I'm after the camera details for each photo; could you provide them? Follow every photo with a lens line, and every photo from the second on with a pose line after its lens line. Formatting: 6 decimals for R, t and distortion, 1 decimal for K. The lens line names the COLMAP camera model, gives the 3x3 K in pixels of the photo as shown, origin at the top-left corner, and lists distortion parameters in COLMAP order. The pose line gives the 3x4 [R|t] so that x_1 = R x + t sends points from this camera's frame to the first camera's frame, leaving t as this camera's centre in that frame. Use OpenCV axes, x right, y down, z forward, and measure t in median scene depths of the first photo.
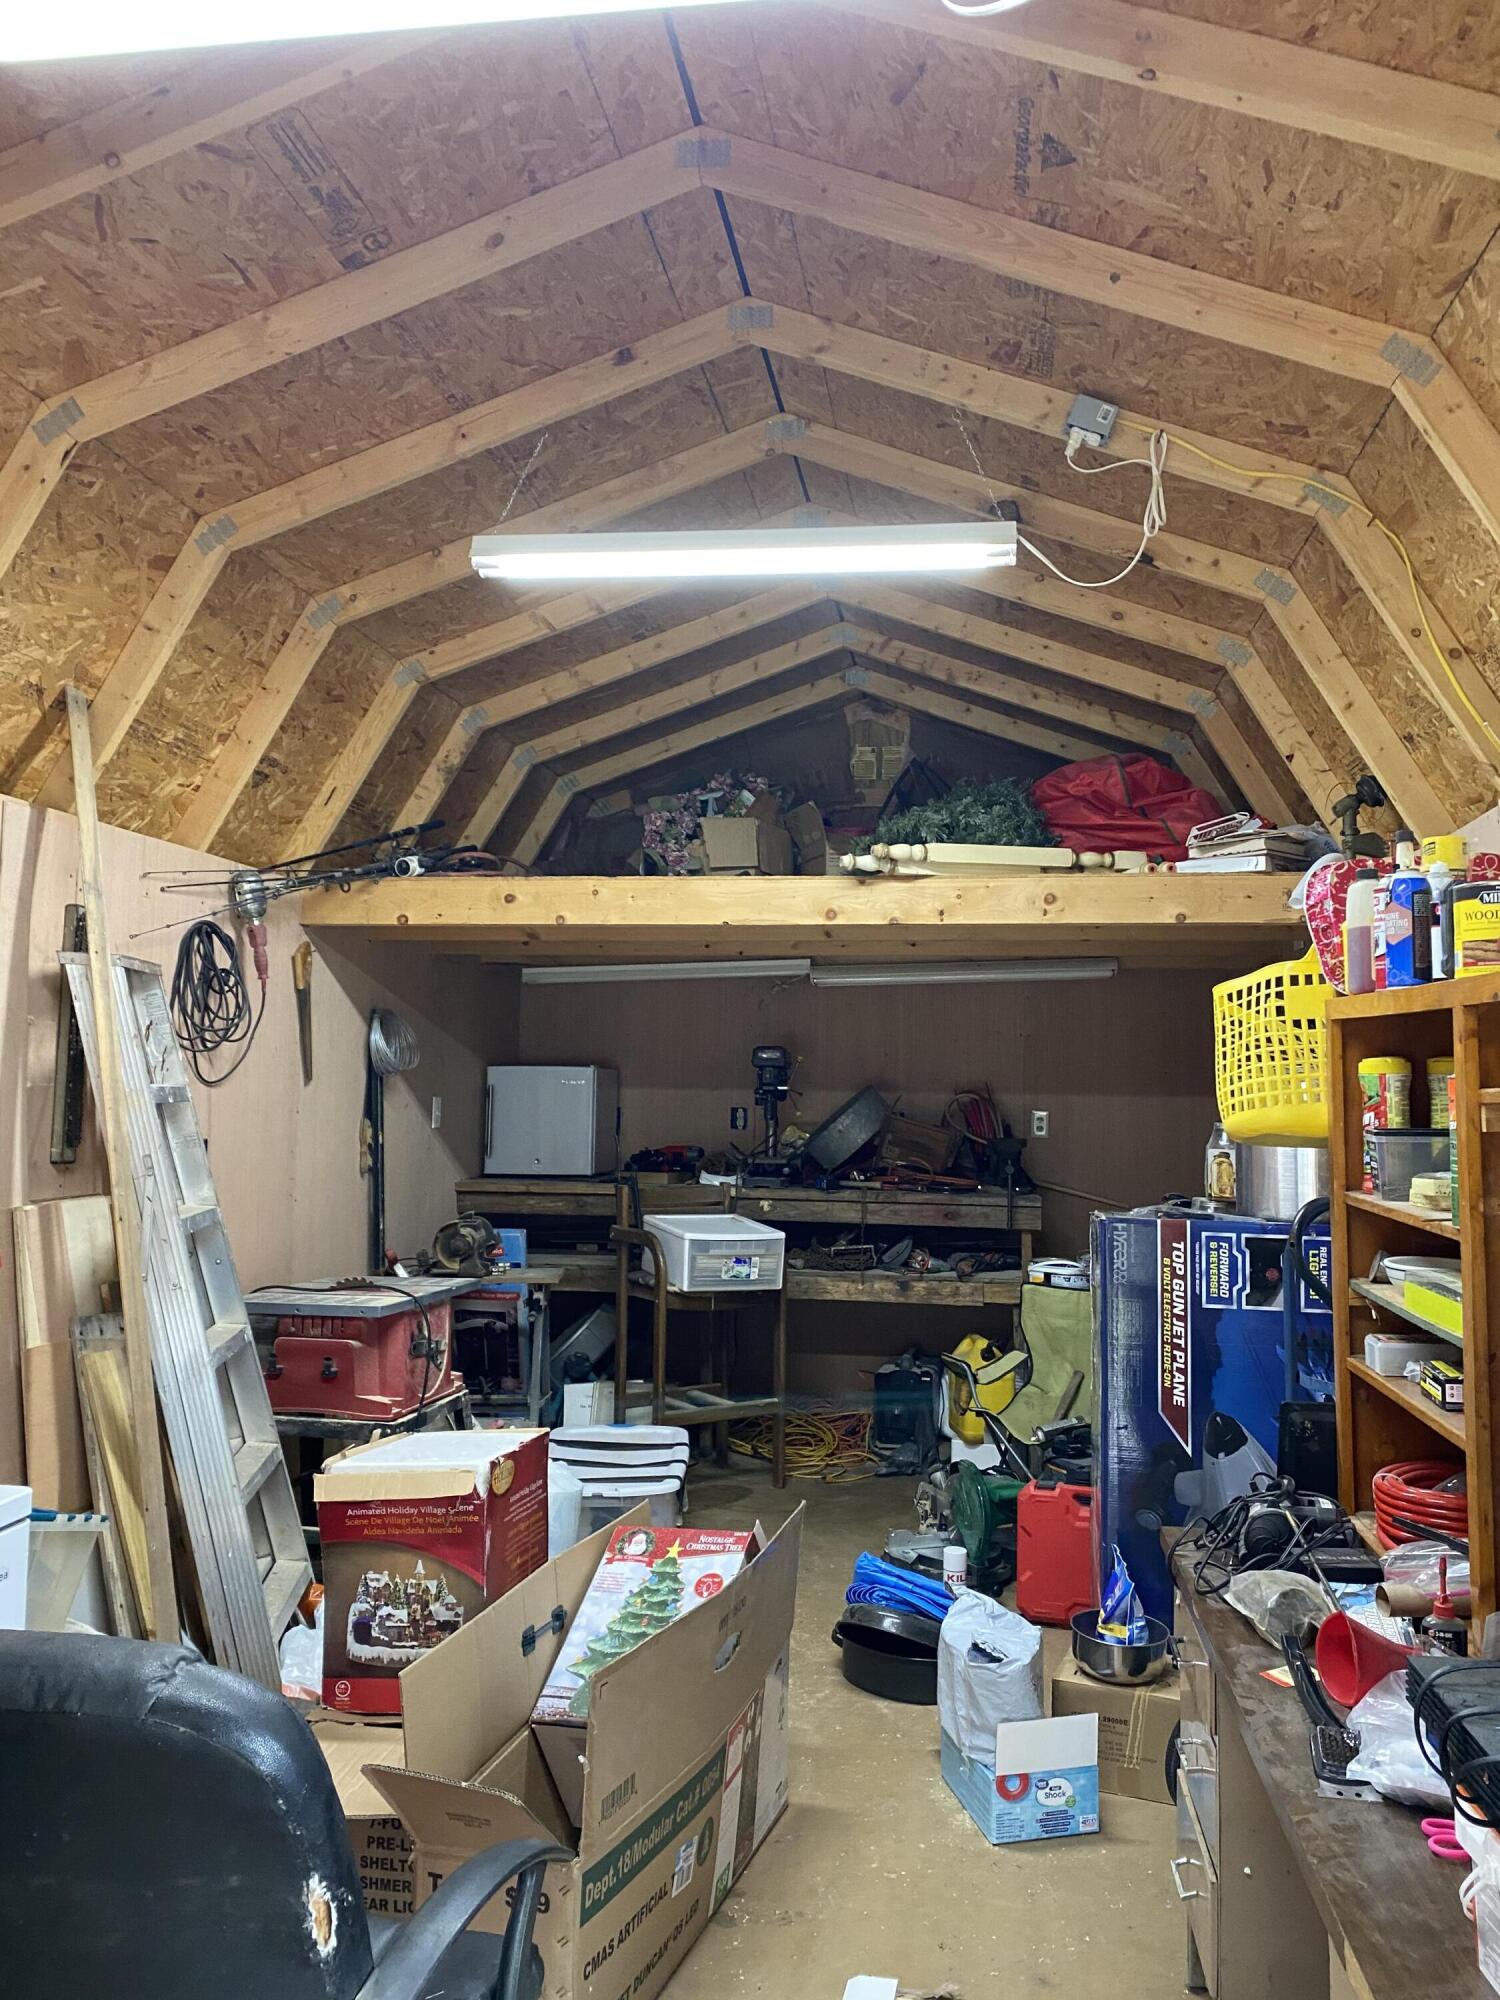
lens RADIAL K [[1656.6, 0, 652.3], [0, 1656.6, 1007.7], [0, 0, 1]] dist [0.192254, -0.414397]
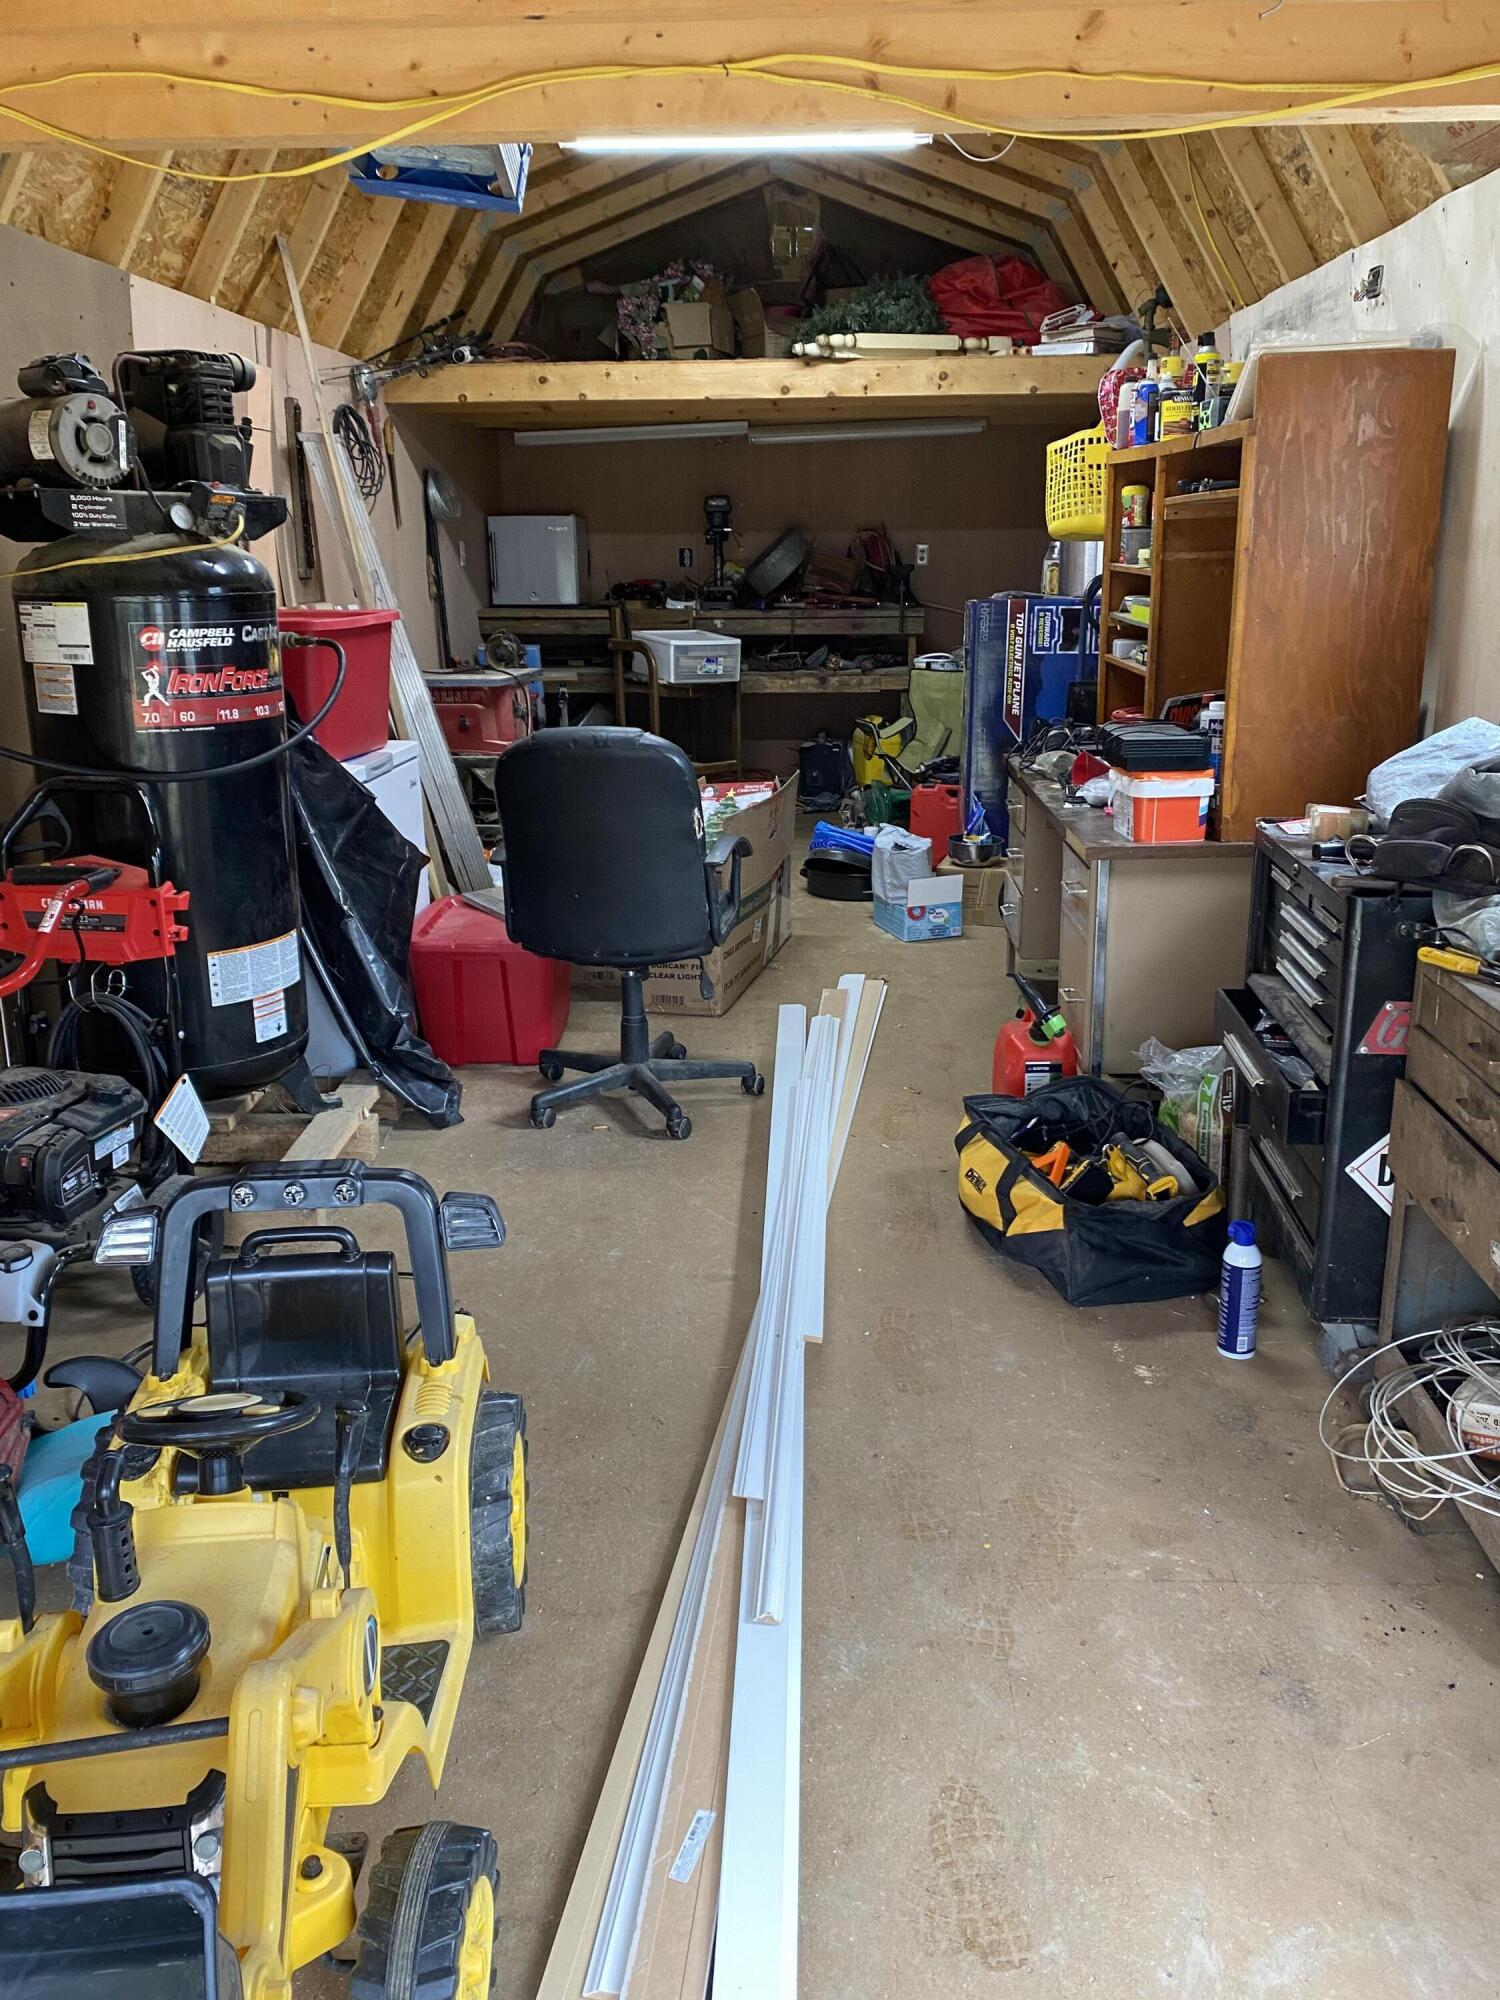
lens RADIAL K [[1488.5, 0, 715.2], [0, 1488.5, 934.4], [0, 0, 1]] dist [0.014247, -0.012827]
pose [[0.994473, -0.048365, 0.093188, -0.074832], [0.018105, 0.953278, 0.301550, -0.000887], [-0.103419, -0.298197, 0.948885, -0.246295]]
